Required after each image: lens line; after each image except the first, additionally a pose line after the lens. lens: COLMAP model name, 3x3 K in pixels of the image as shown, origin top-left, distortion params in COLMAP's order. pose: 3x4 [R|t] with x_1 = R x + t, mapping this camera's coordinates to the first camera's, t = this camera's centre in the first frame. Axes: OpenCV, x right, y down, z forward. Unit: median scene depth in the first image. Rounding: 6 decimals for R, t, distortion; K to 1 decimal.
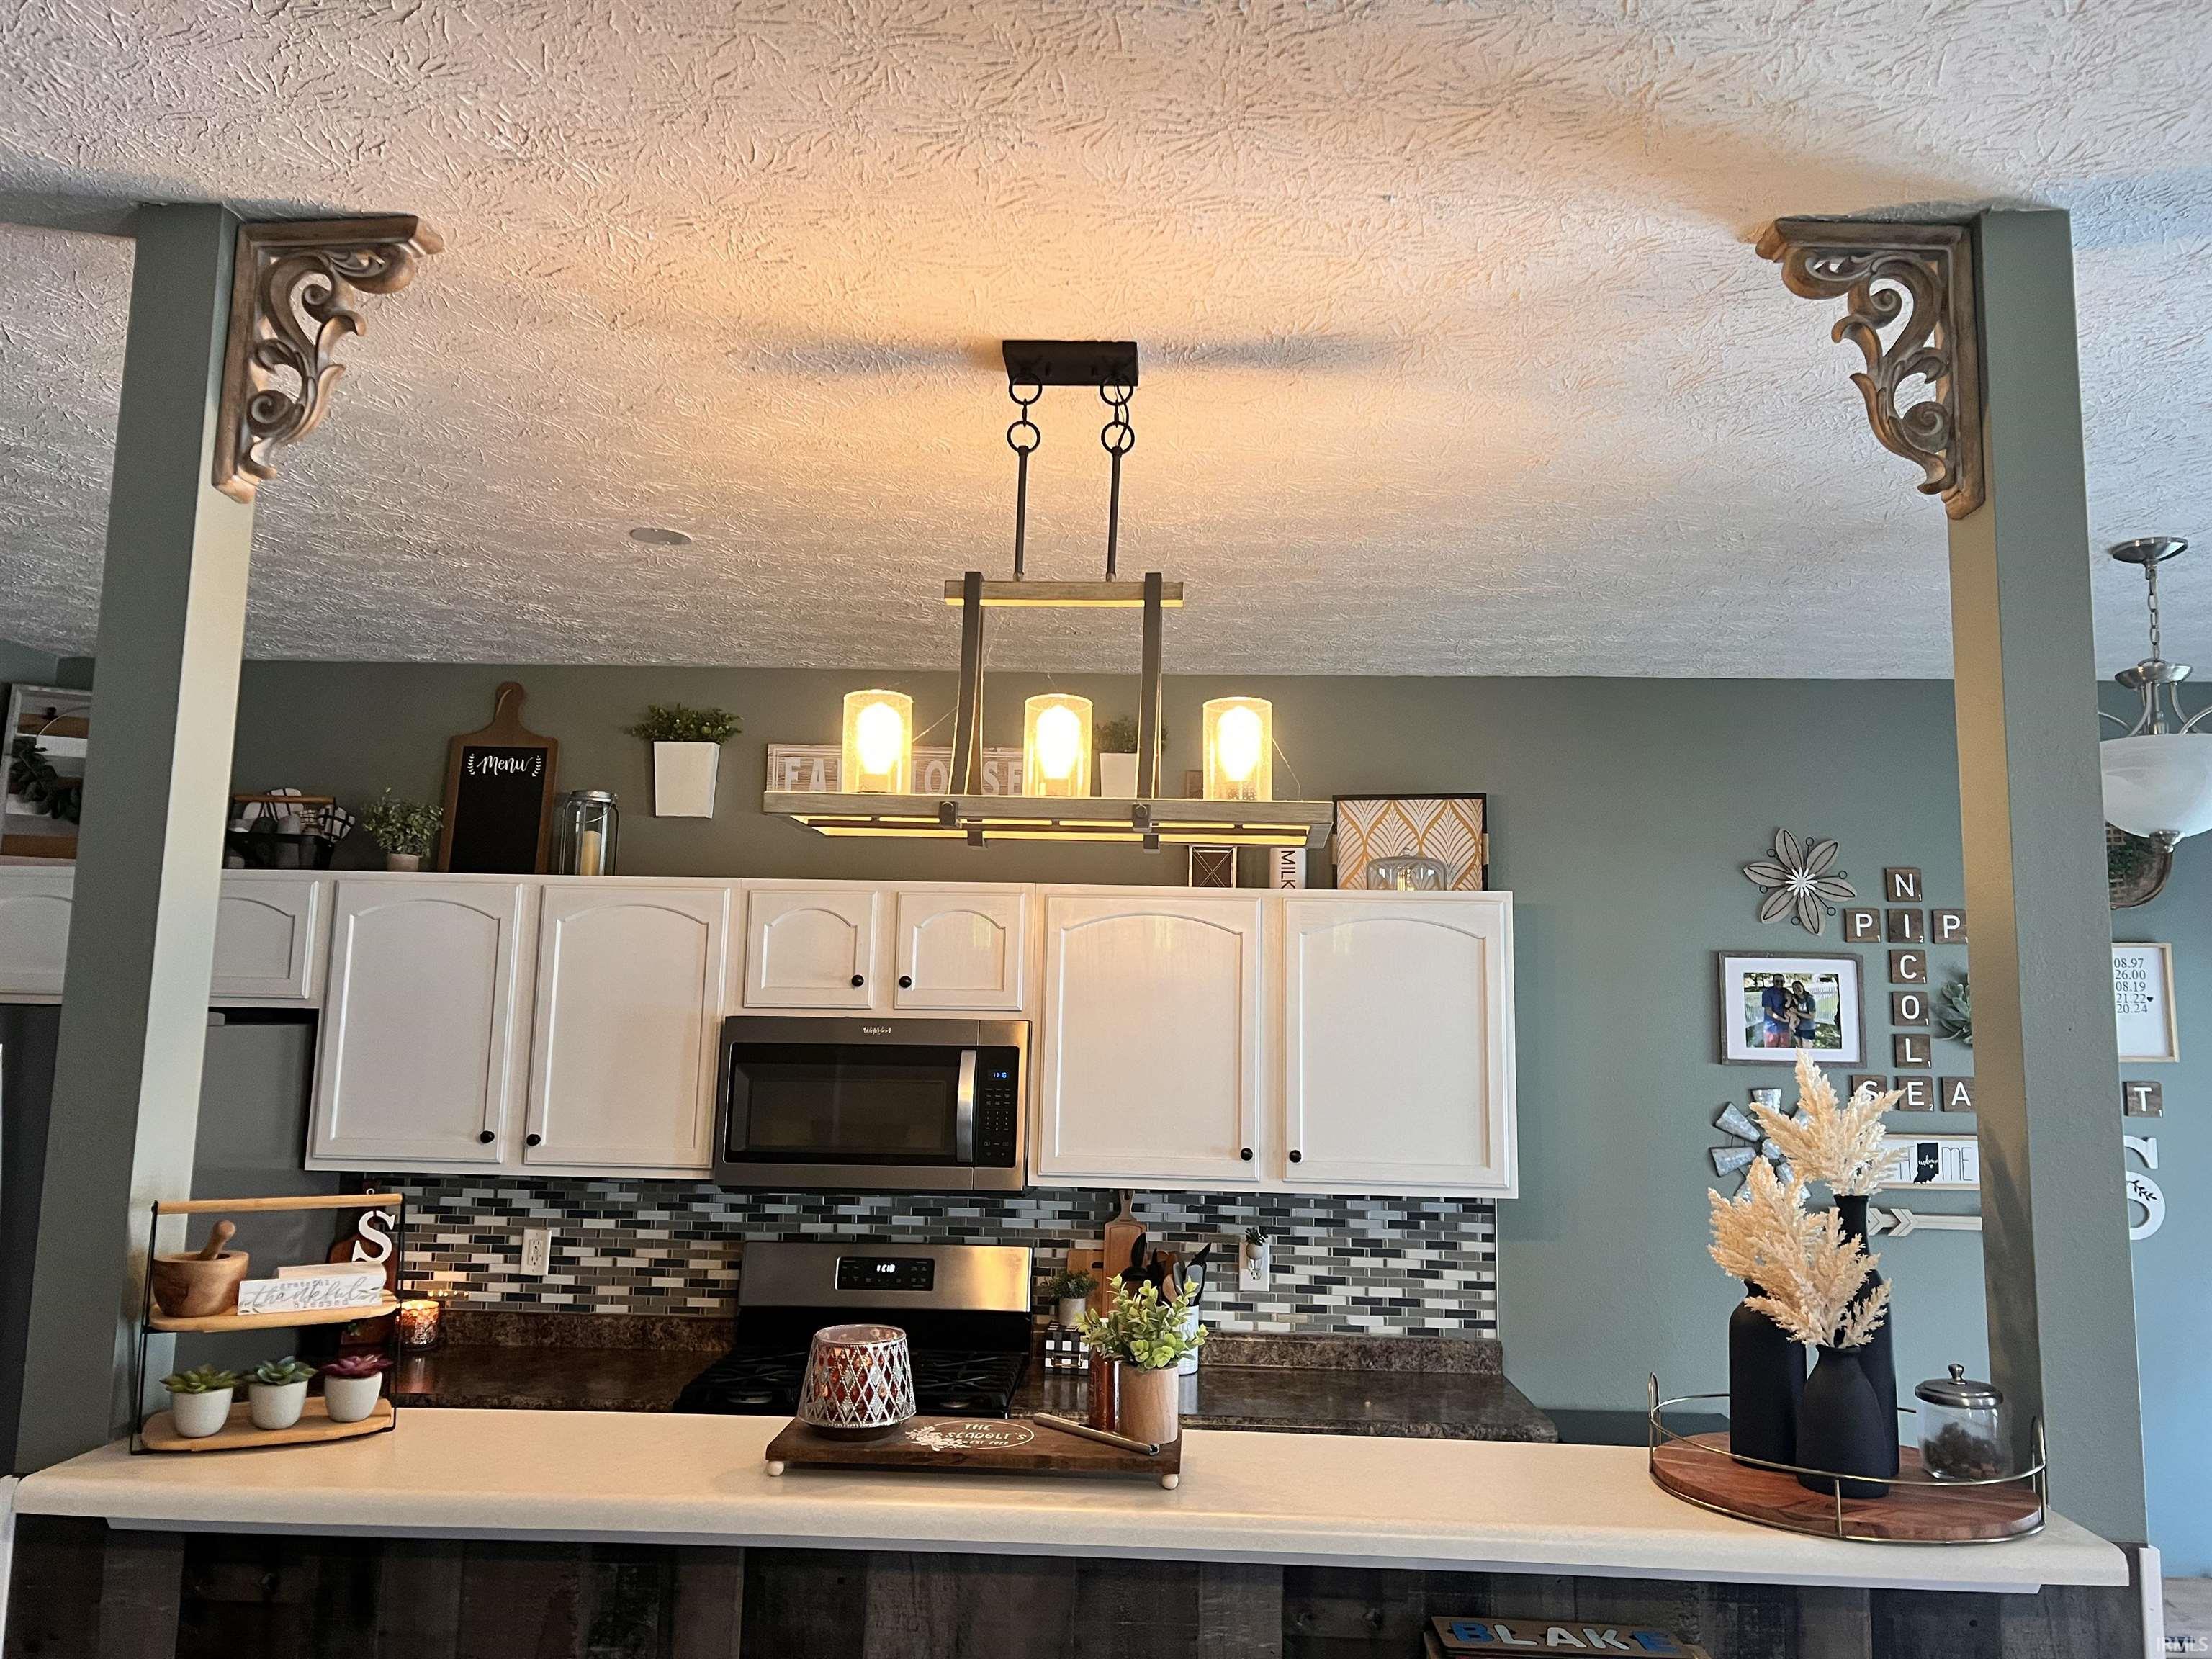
lens RADIAL K [[1647.9, 0, 1106.0], [0, 1647.9, 829.5], [0, 0, 1]] dist [0.093356, -0.144273]
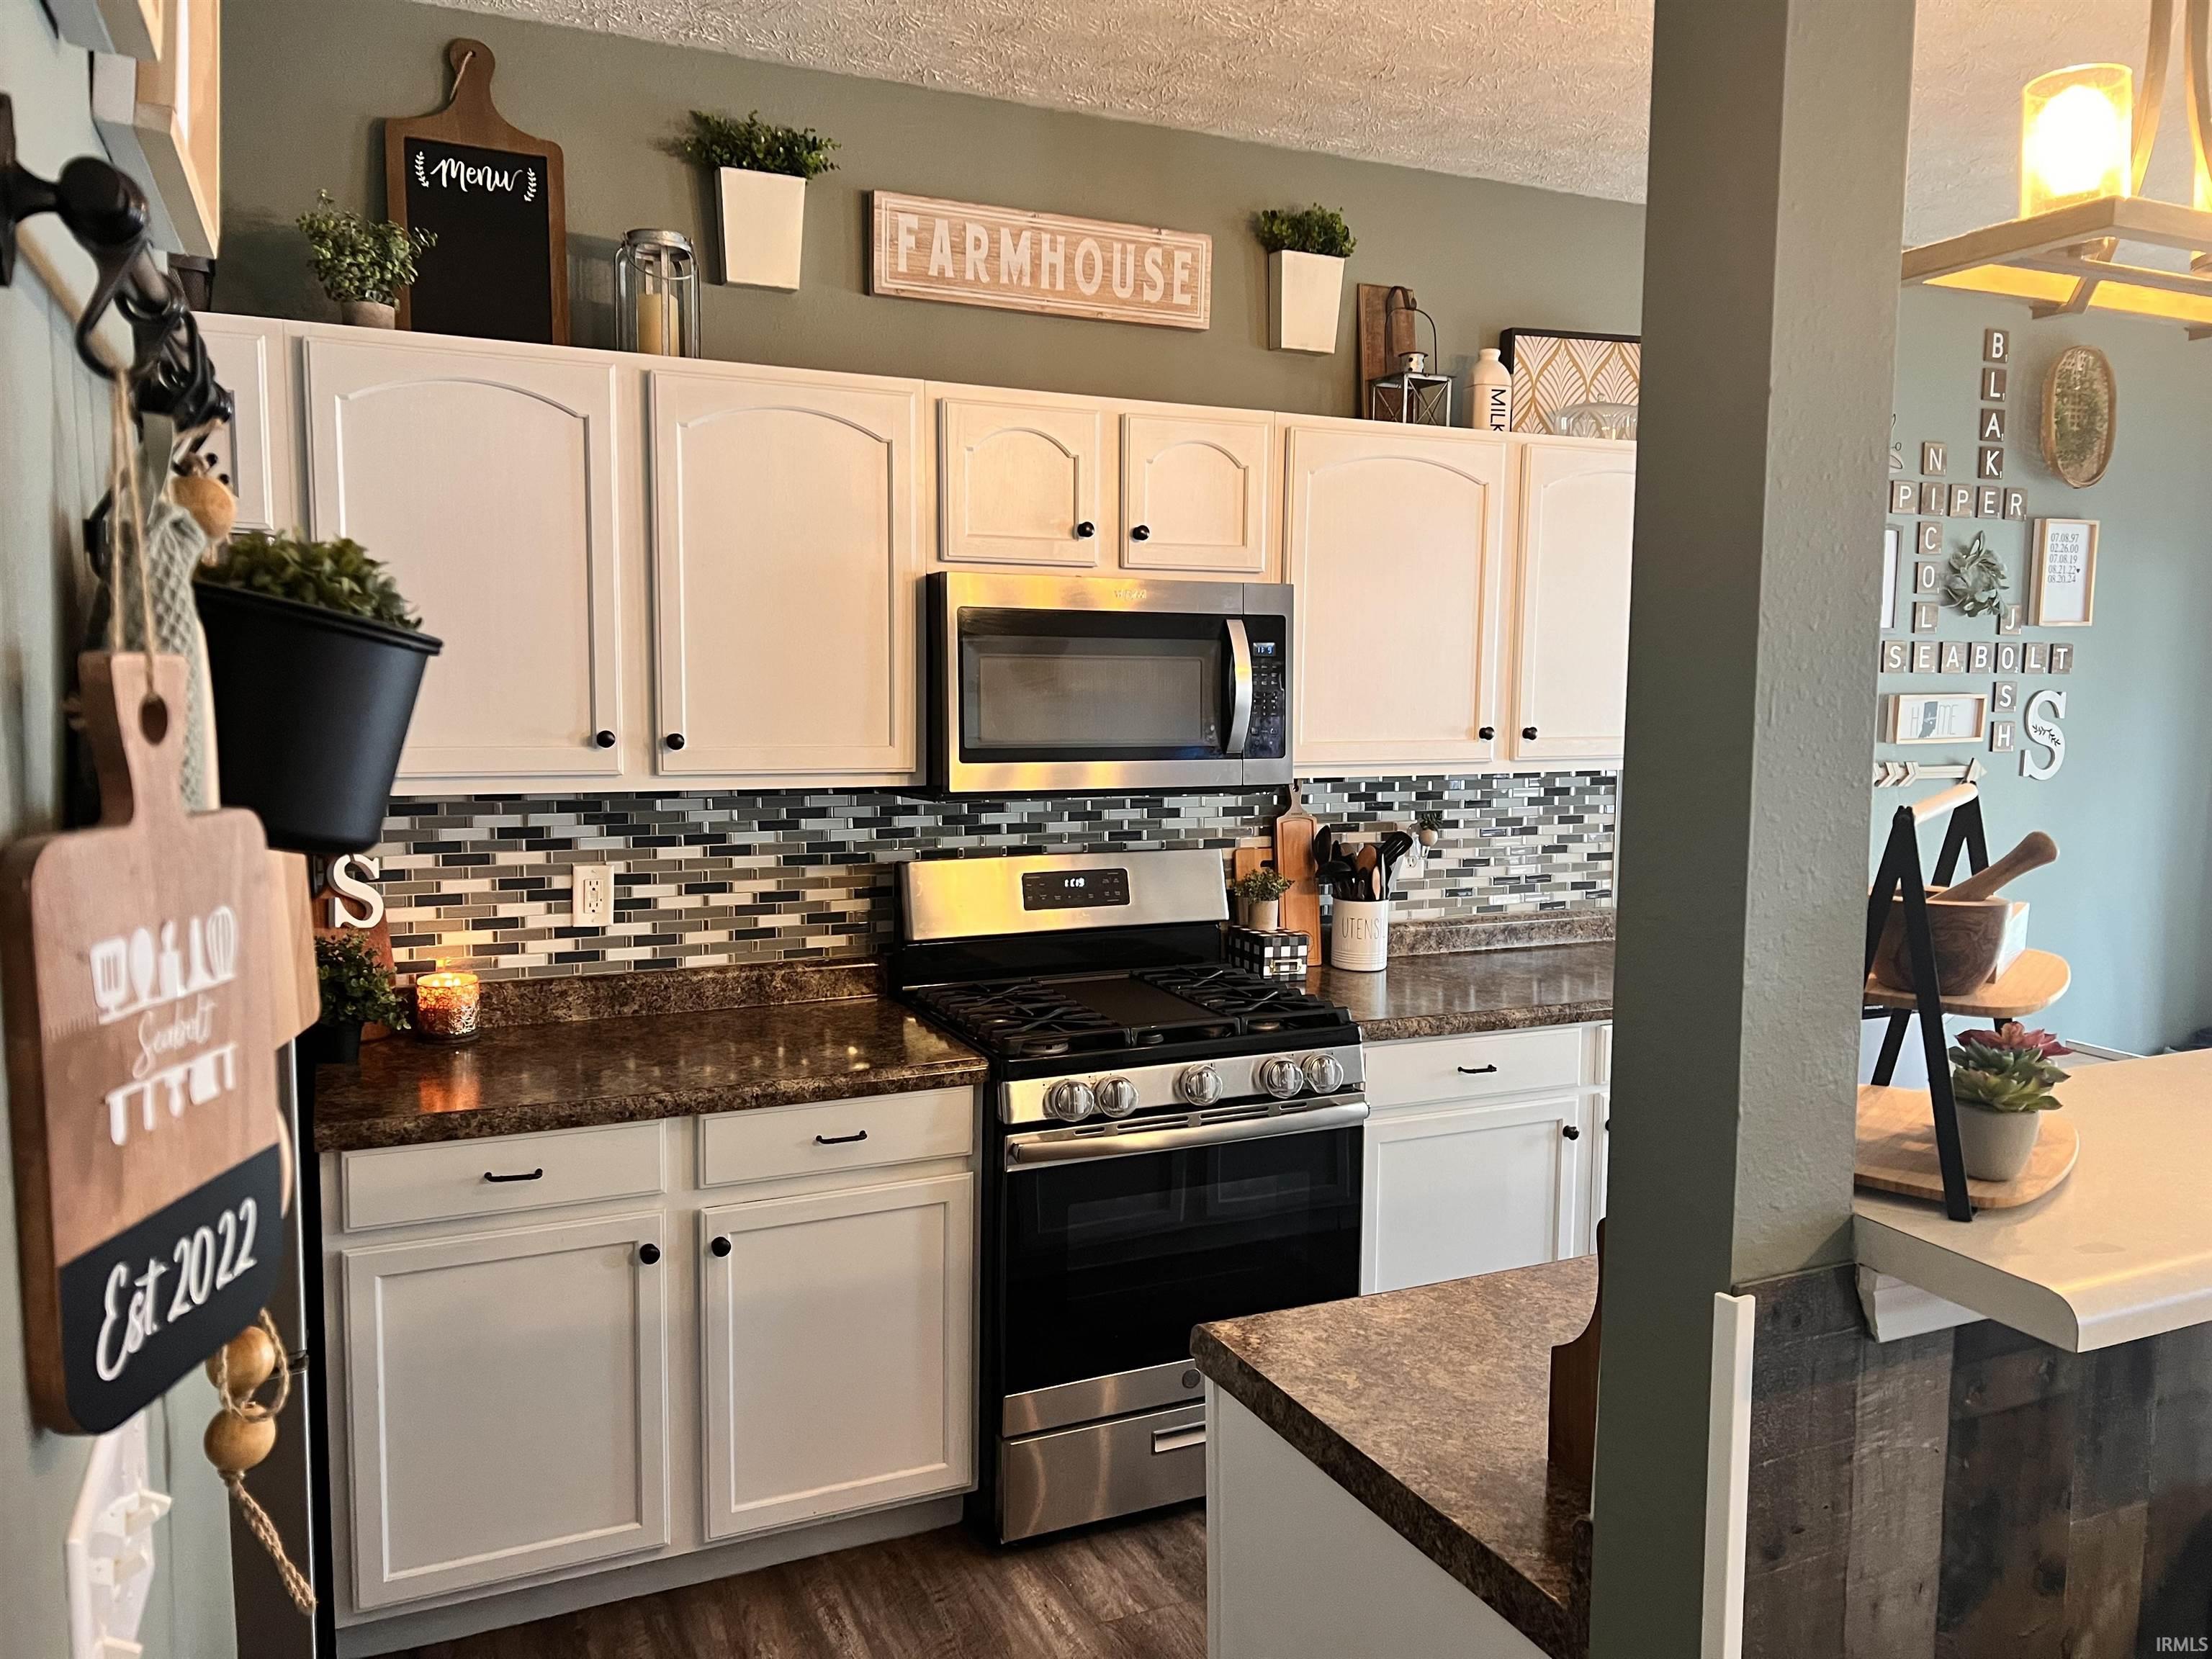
lens RADIAL K [[1647.9, 0, 1106.0], [0, 1647.9, 829.5], [0, 0, 1]] dist [0.093356, -0.144273]
pose [[0.886122, -0.057517, 0.459869, -0.483127], [-0.051624, 0.973844, 0.221275, 0.054898], [-0.460568, -0.219817, 0.859975, 0.287166]]
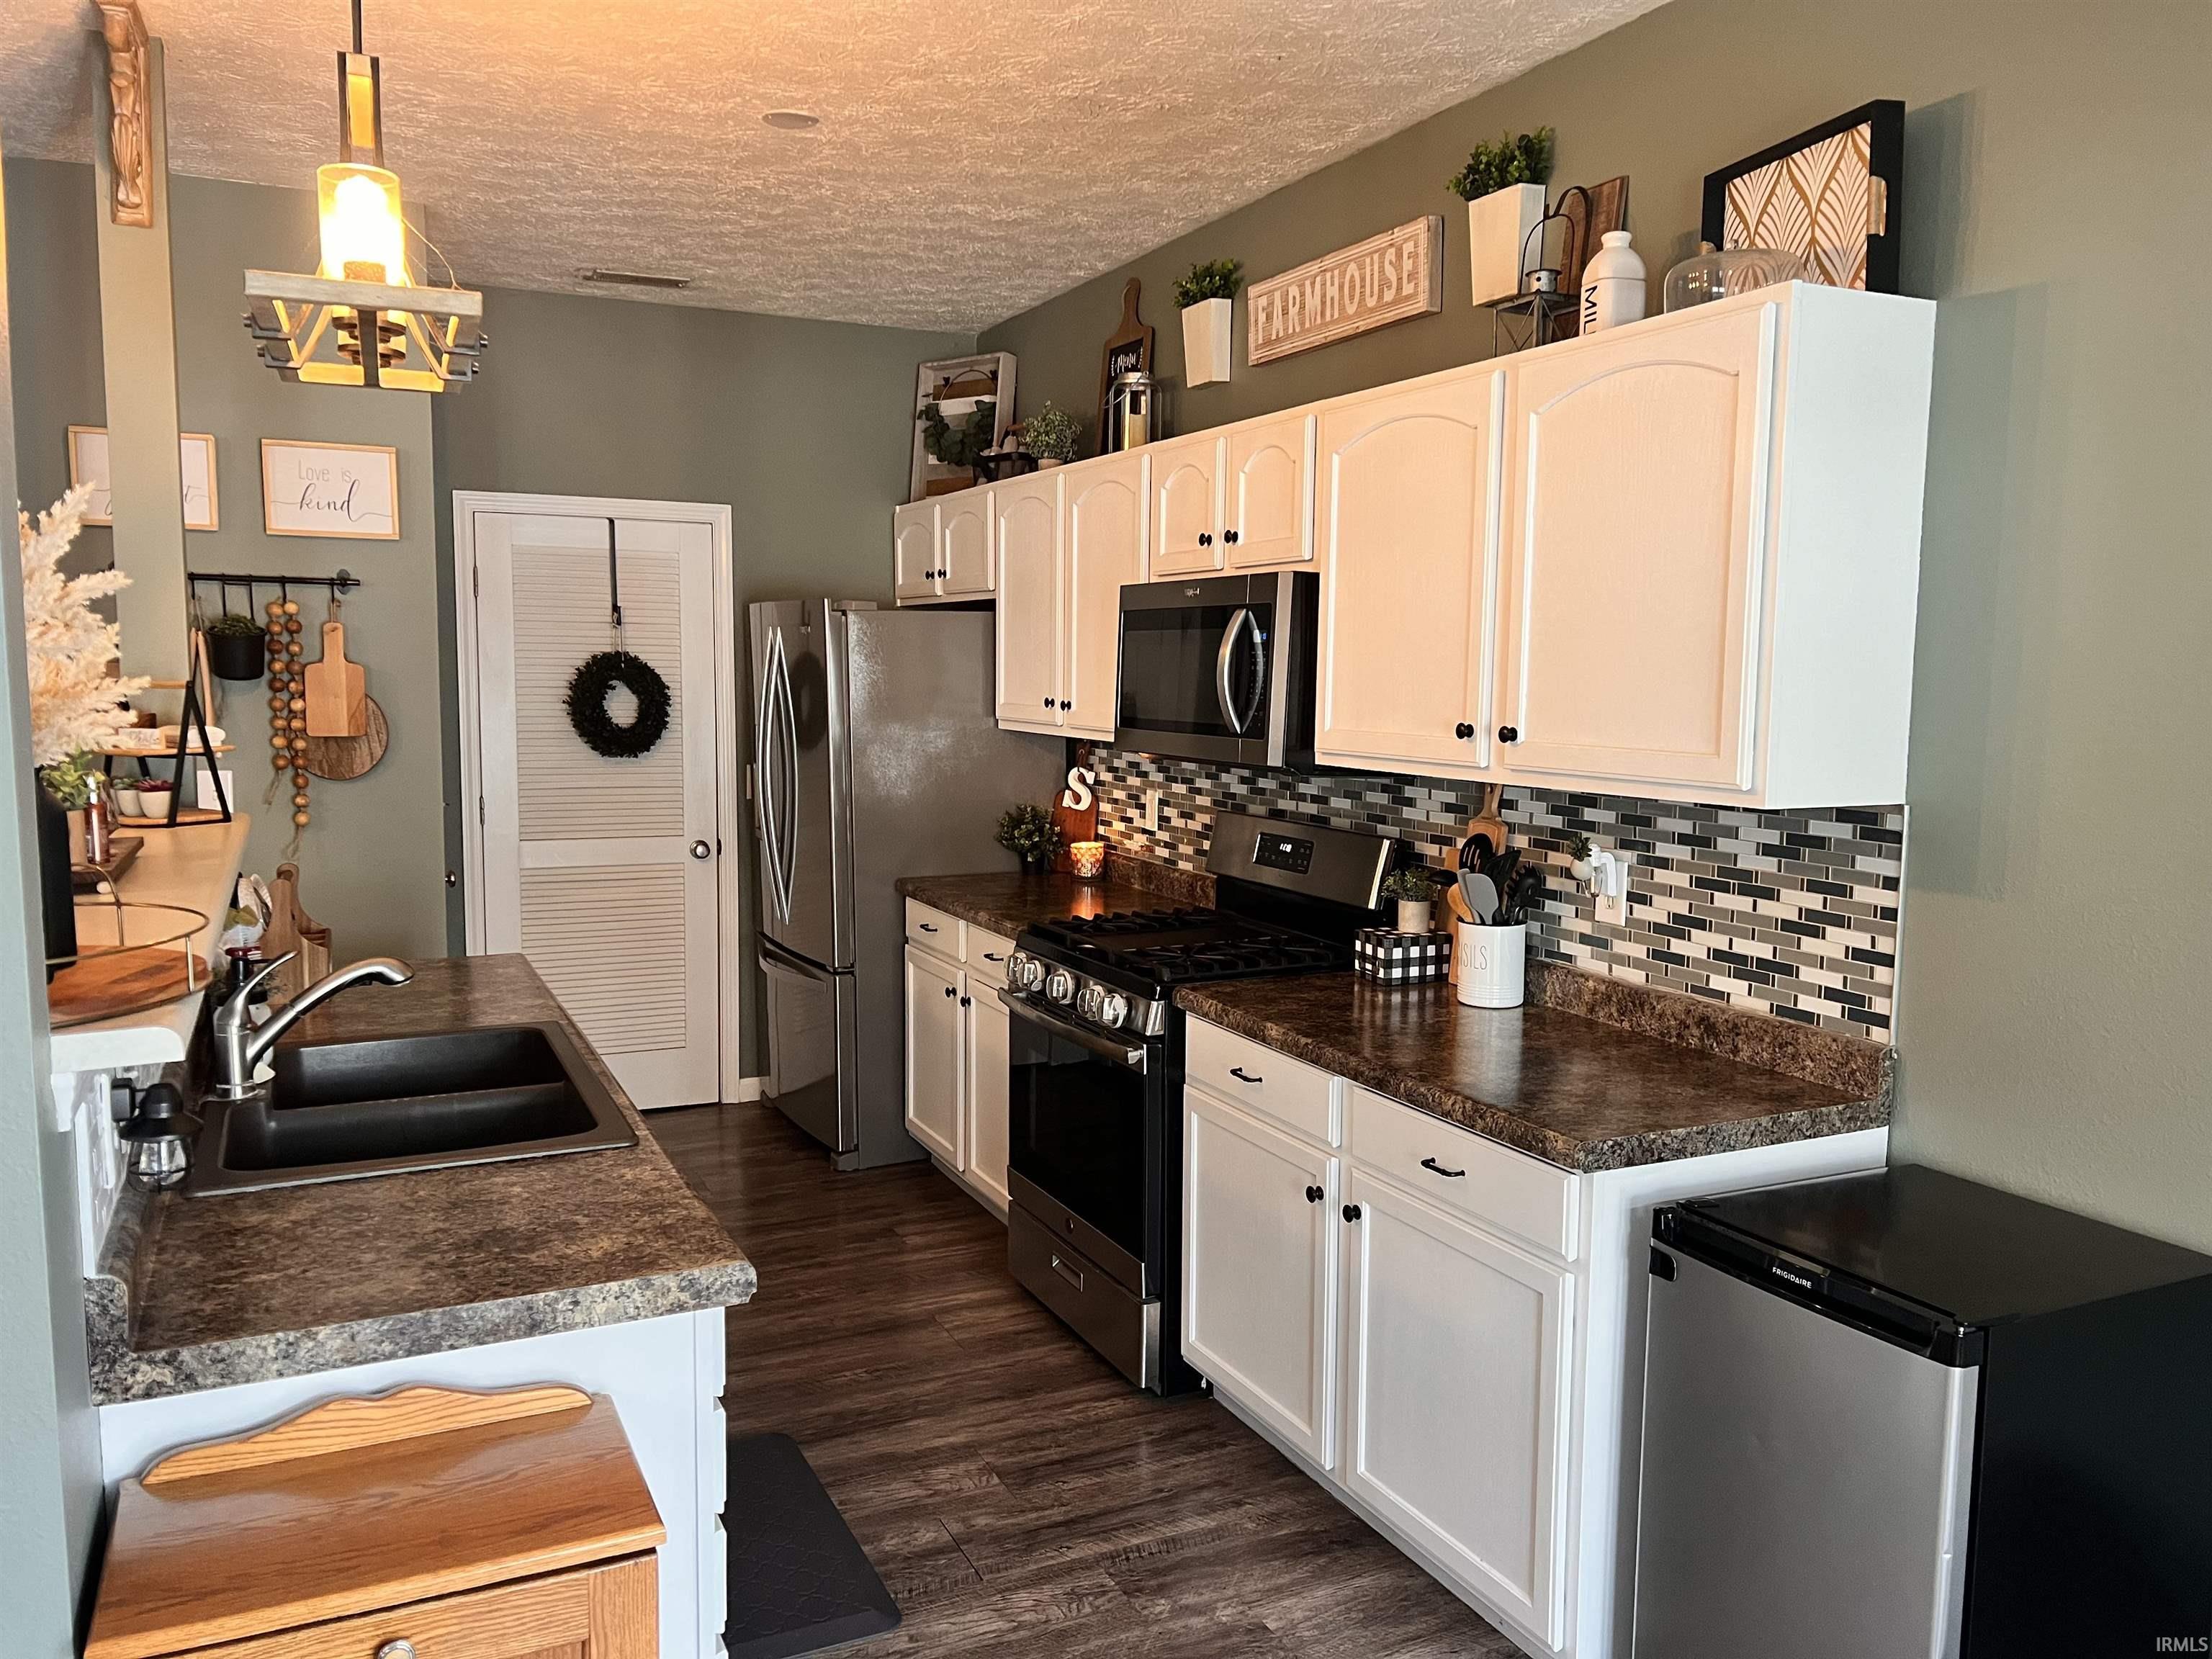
lens RADIAL K [[1647.9, 0, 1106.0], [0, 1647.9, 829.5], [0, 0, 1]] dist [0.093356, -0.144273]
pose [[0.471723, 0.072519, -0.878760, 0.617753], [0.114426, 0.983150, 0.142558, 0.108218], [0.874291, -0.167801, 0.455476, 0.480495]]
